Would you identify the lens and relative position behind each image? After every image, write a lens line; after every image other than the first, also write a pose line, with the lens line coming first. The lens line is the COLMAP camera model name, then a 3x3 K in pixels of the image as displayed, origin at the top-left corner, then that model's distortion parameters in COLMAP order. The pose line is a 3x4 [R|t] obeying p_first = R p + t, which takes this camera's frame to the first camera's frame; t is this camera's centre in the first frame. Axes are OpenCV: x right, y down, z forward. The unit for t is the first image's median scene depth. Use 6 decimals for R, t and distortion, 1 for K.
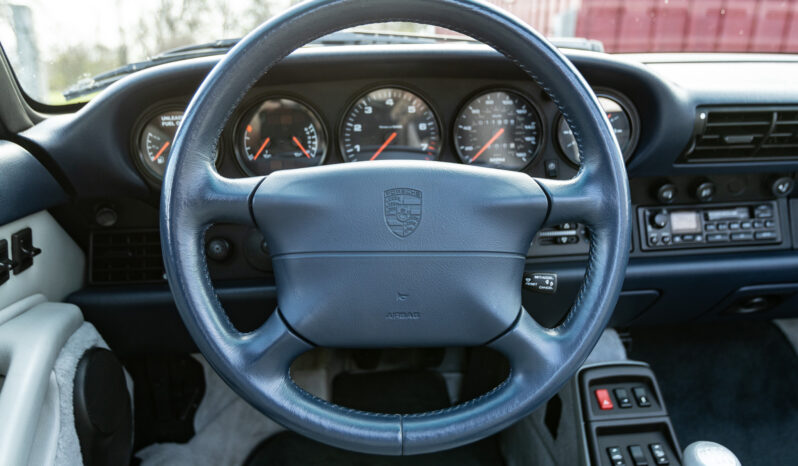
lens RADIAL K [[641.7, 0, 399.0], [0, 641.7, 233.0], [0, 0, 1]] dist [-0.014998, -0.002828]
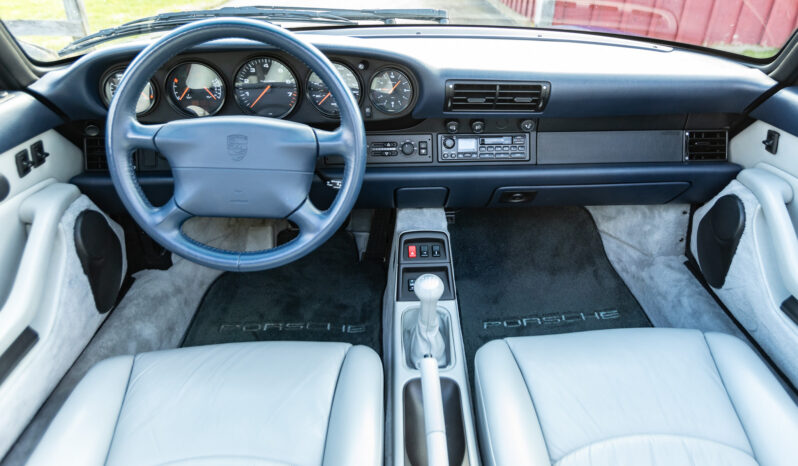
lens RADIAL K [[536.1, 0, 399.0], [0, 536.1, 233.0], [0, 0, 1]] dist [-0.004691, 0.002171]
pose [[0.998985, 0.038229, 0.023839, 0.310007], [-0.042466, 0.975729, 0.214826, -0.099866], [-0.015048, -0.215621, 0.976361, -0.411171]]
